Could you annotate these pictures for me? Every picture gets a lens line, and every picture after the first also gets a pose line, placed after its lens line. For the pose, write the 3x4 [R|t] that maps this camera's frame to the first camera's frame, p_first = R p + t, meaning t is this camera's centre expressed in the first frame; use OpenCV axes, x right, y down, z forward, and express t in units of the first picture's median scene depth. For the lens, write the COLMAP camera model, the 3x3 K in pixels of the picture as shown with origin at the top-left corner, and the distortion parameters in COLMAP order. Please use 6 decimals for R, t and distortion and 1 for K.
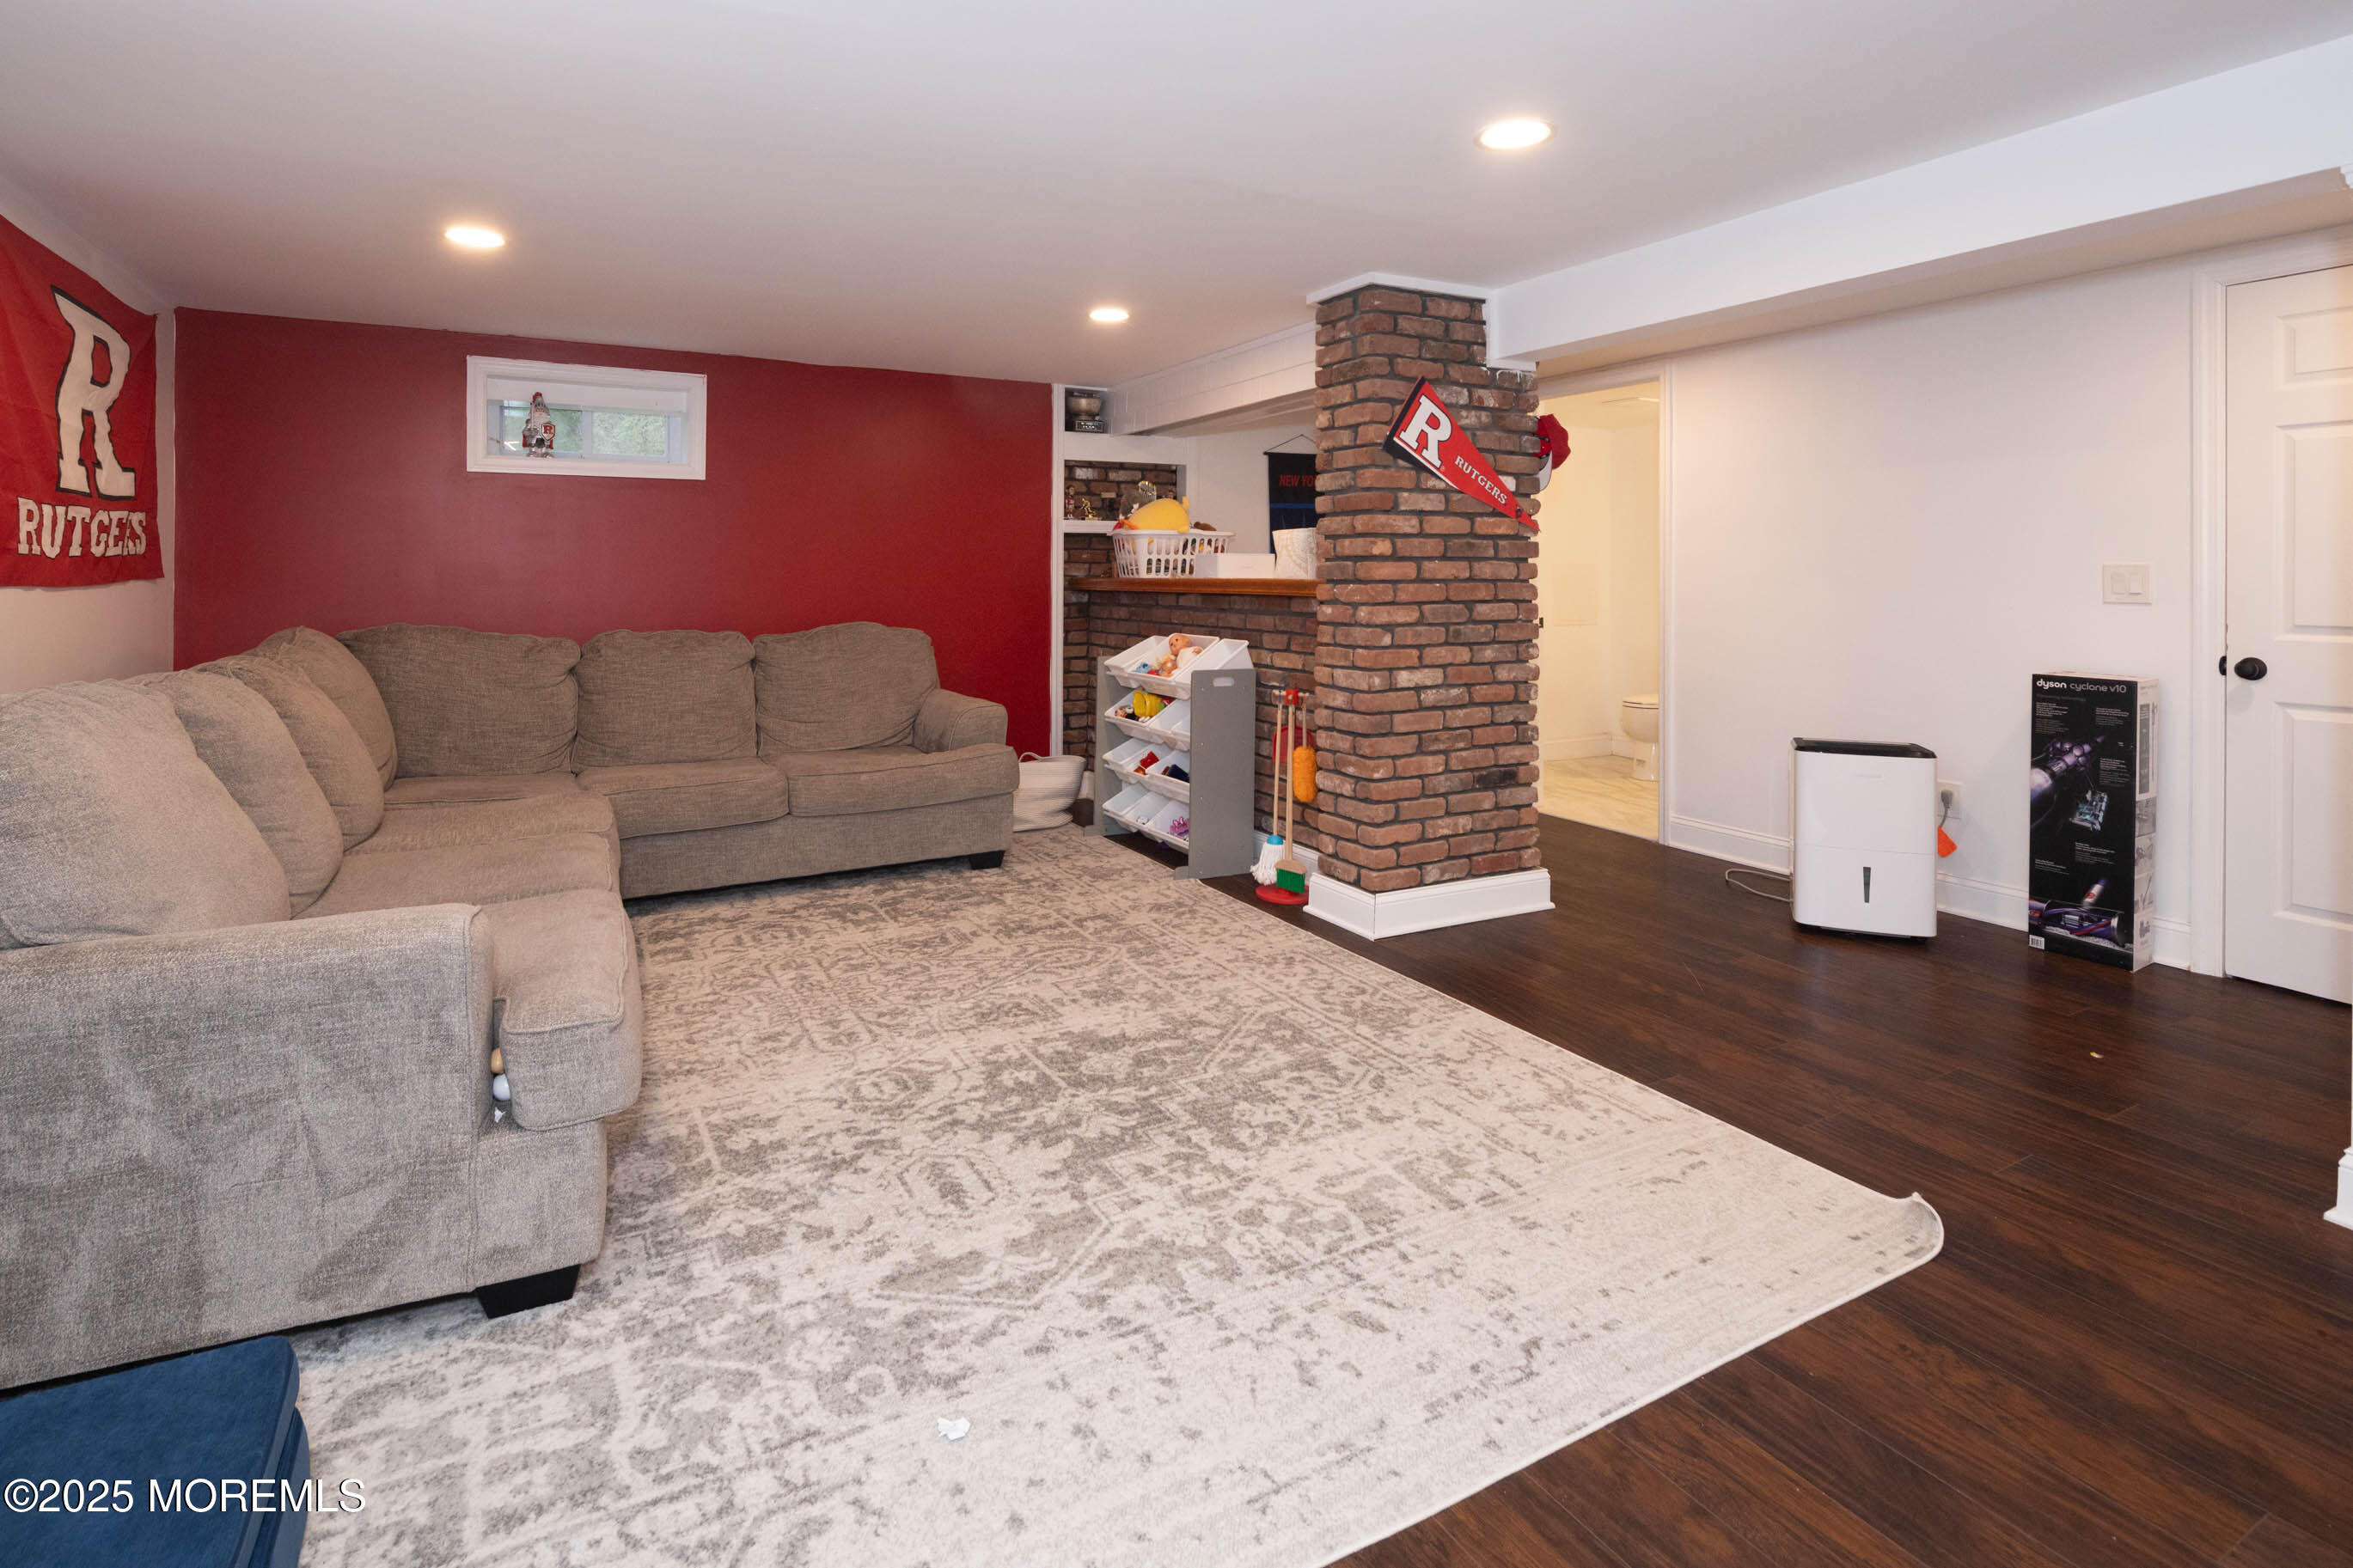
lens RADIAL K [[1122.2, 0, 1172.0], [0, 1122.2, 753.5], [0, 0, 1]] dist [0.002472, 0.000226]
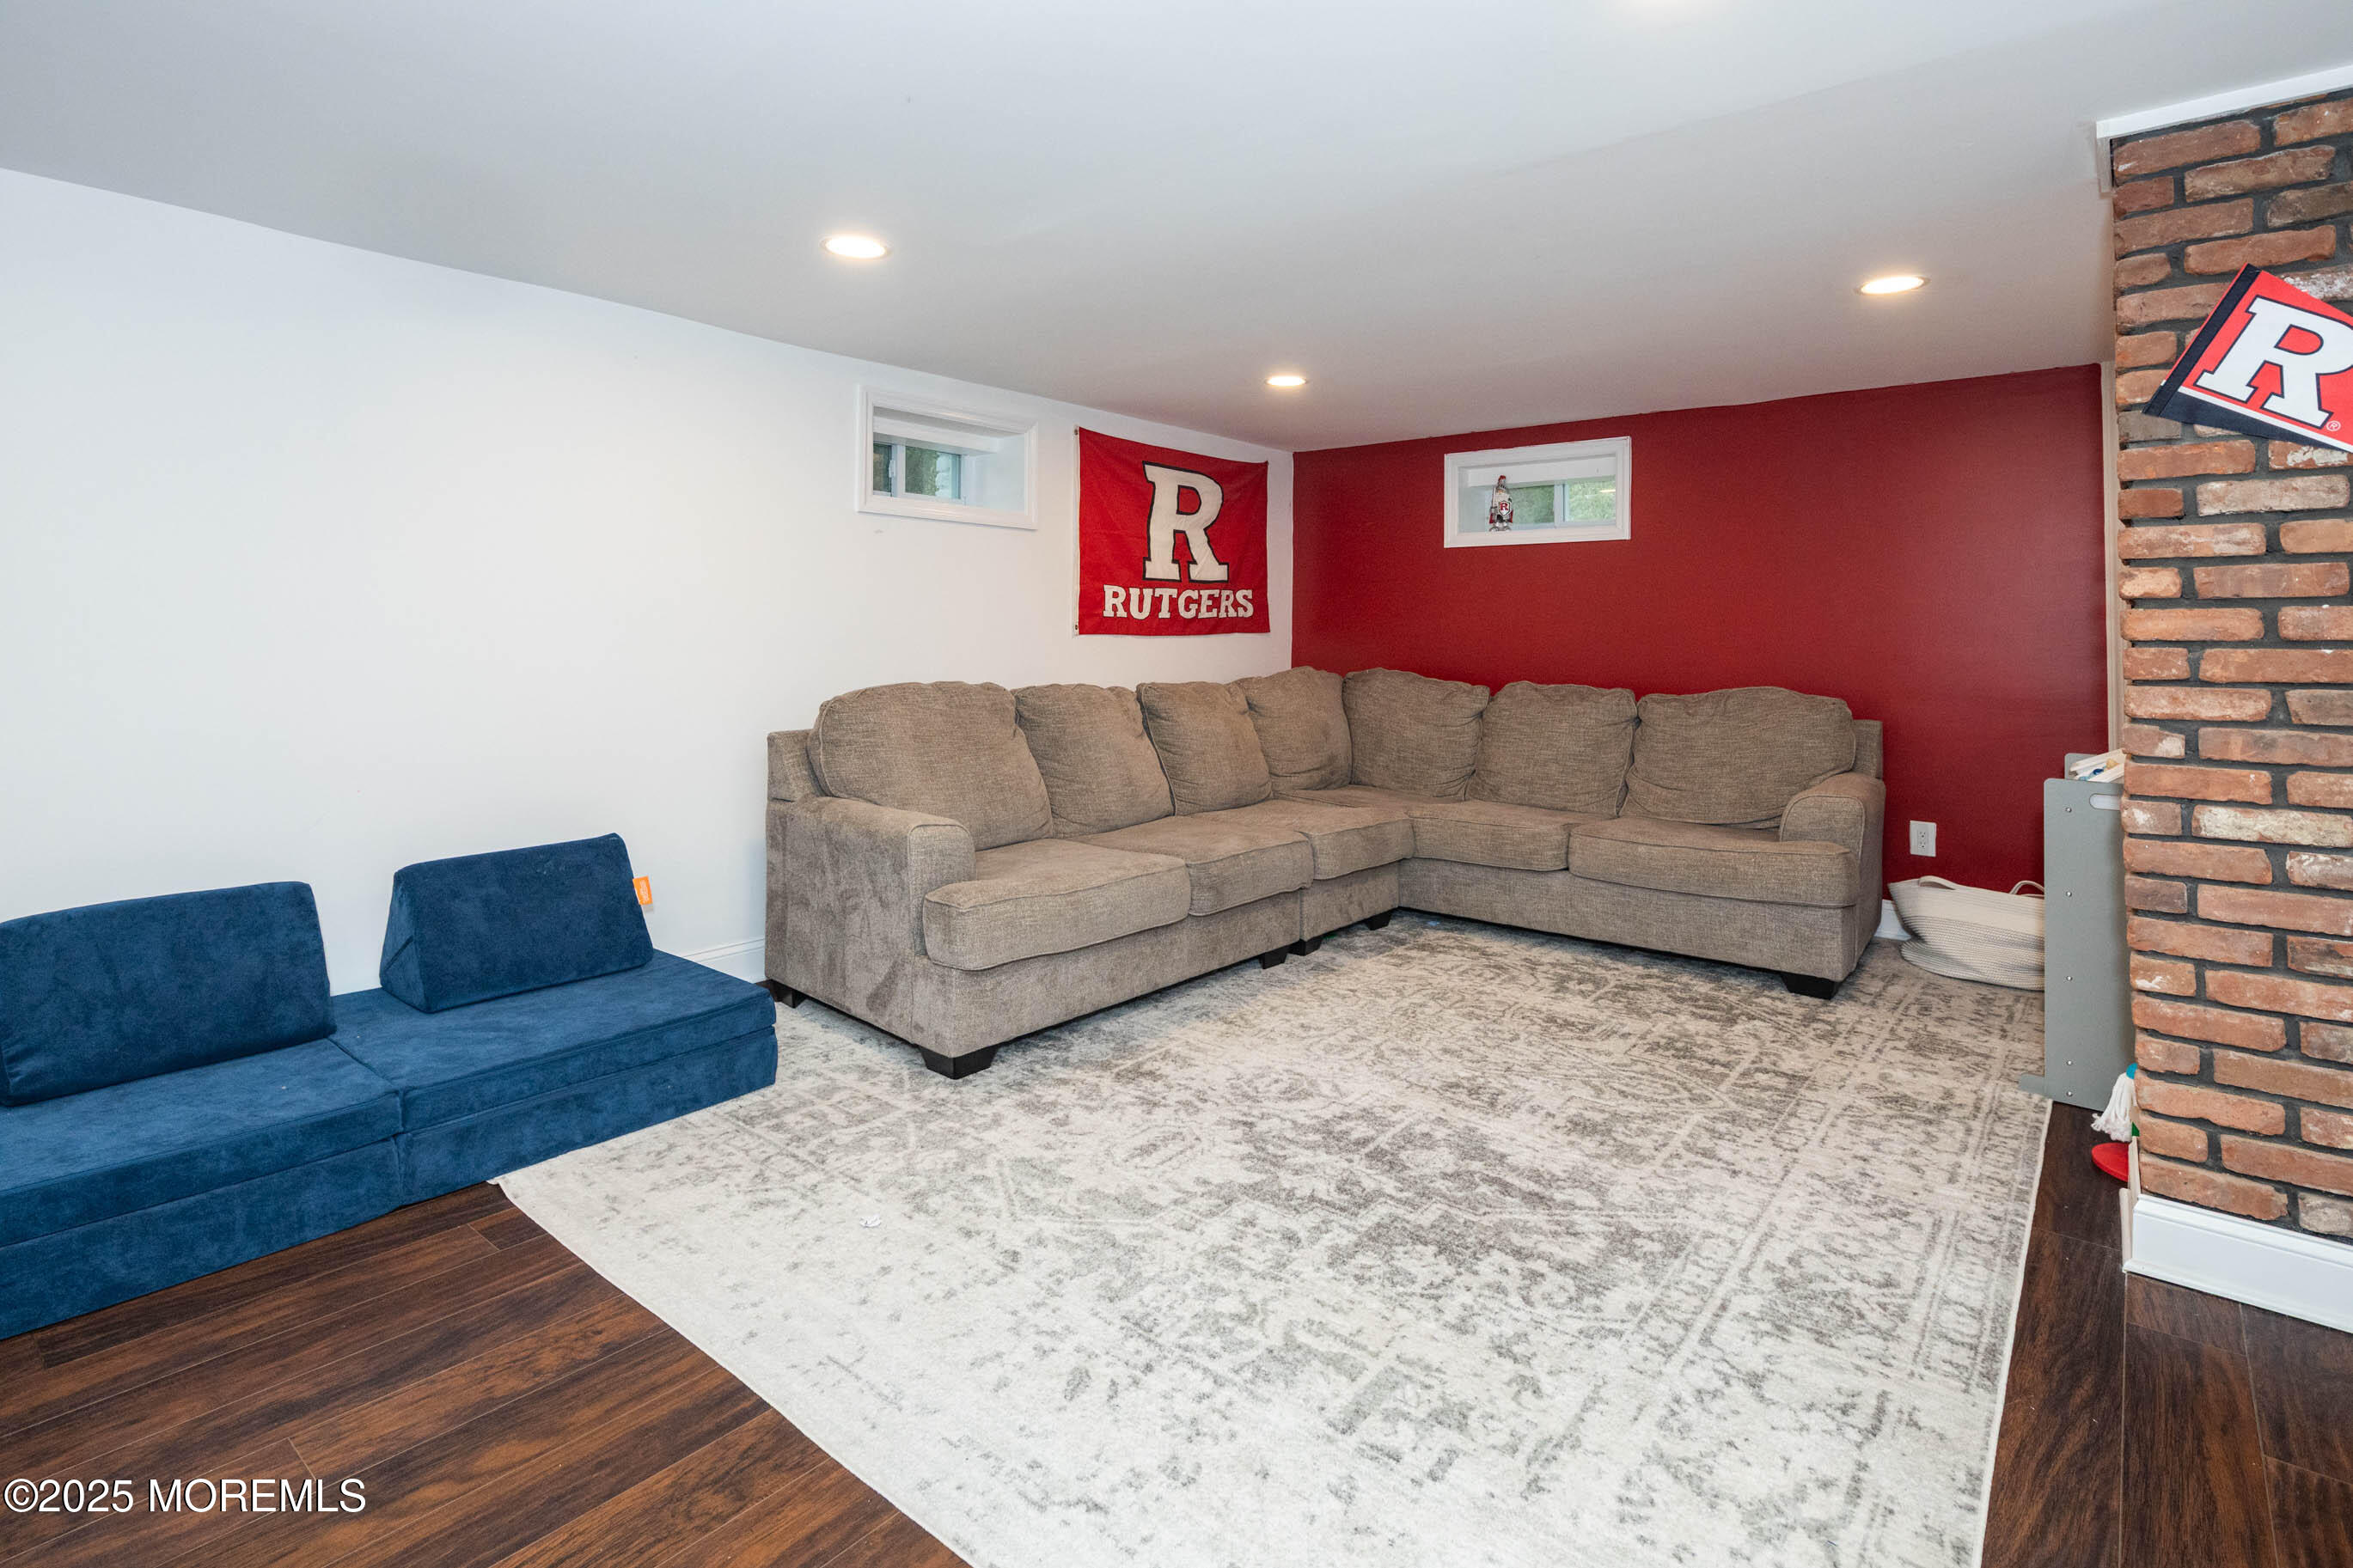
lens RADIAL K [[1155.8, 0, 1173.1], [0, 1155.8, 783.8], [0, 0, 1]] dist [0.000725, -0.000950]
pose [[0.367928, 0.123465, -0.921621, 0.556960], [-0.154534, 0.985481, 0.070327, -0.047616], [0.916923, 0.116547, 0.381665, 0.331804]]
